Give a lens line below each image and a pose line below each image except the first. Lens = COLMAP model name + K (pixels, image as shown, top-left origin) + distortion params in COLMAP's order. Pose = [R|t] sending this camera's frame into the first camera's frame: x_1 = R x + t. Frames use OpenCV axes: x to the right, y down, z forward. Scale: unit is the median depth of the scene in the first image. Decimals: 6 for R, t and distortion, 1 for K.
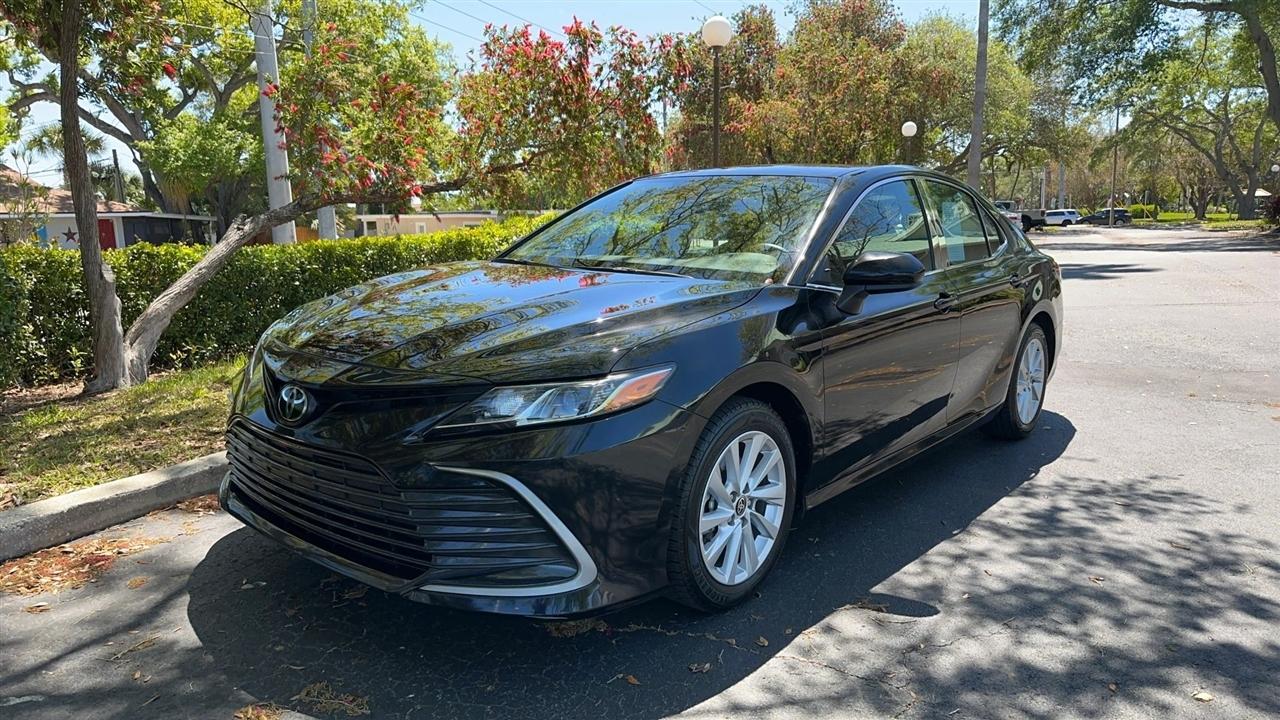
lens RADIAL K [[861.0, 0, 640.0], [0, 861.0, 360.0], [0, 0, 1]] dist [0.041192, -0.050484]
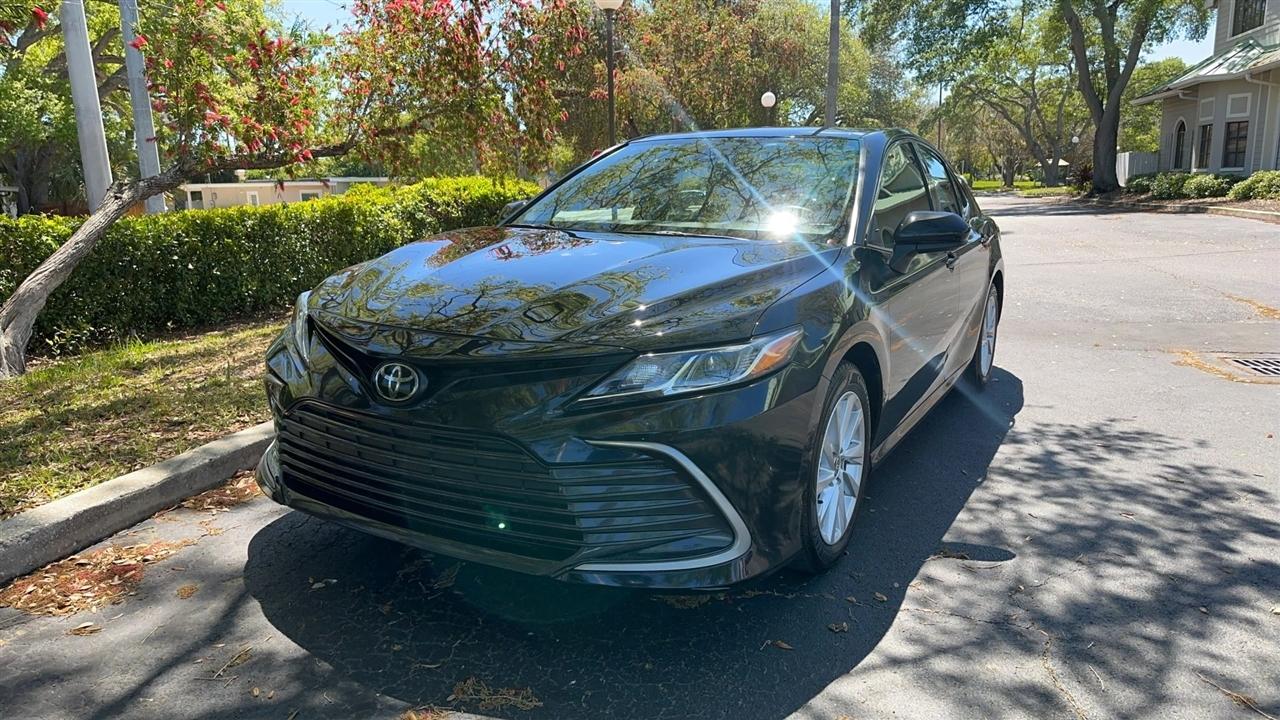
lens RADIAL K [[865.5, 0, 640.0], [0, 865.5, 360.0], [0, 0, 1]] dist [0.028590, -0.043641]
pose [[0.983710, -0.037741, 0.175756, -0.220585], [0.031762, 0.998821, 0.036709, 0.001646], [-0.176934, -0.030529, 0.983749, 0.040641]]
